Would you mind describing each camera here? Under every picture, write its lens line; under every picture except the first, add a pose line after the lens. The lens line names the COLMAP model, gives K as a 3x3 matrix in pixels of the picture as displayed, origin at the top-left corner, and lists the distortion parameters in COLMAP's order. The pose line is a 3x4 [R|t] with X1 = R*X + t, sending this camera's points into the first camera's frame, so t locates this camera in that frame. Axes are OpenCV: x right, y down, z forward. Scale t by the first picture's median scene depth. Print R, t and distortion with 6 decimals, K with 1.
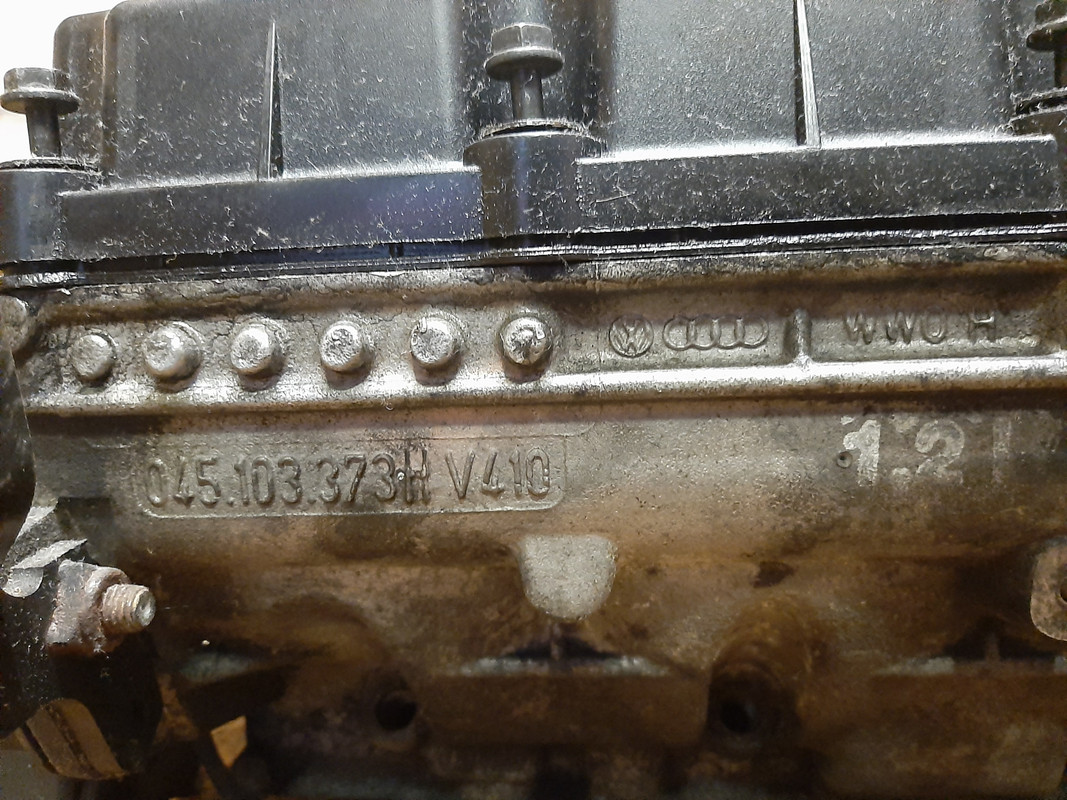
lens RADIAL K [[839.4, 0, 536.7], [0, 839.4, 405.9], [0, 0, 1]] dist [0.096546, -0.233210]
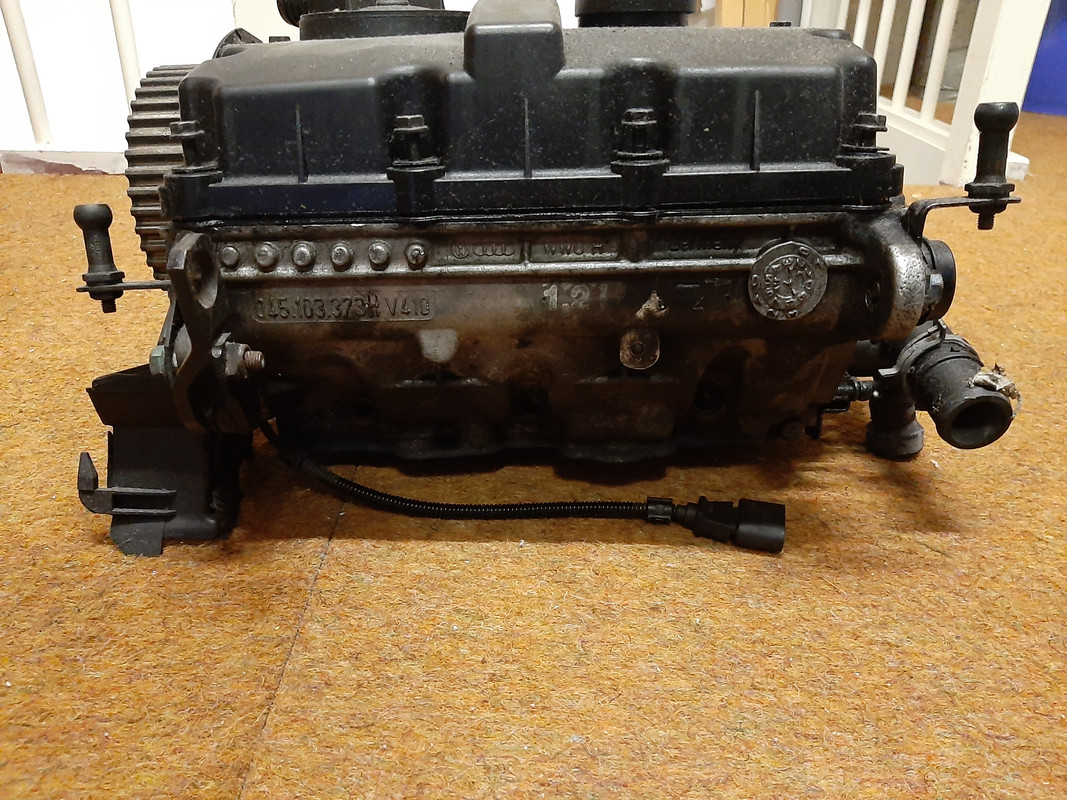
lens RADIAL K [[839.4, 0, 536.7], [0, 839.4, 405.9], [0, 0, 1]] dist [0.096546, -0.233210]
pose [[0.996229, -0.019760, 0.084488, 0.114959], [-0.006113, 0.955321, 0.295509, -0.365702], [-0.086553, -0.294911, 0.951597, -1.444520]]
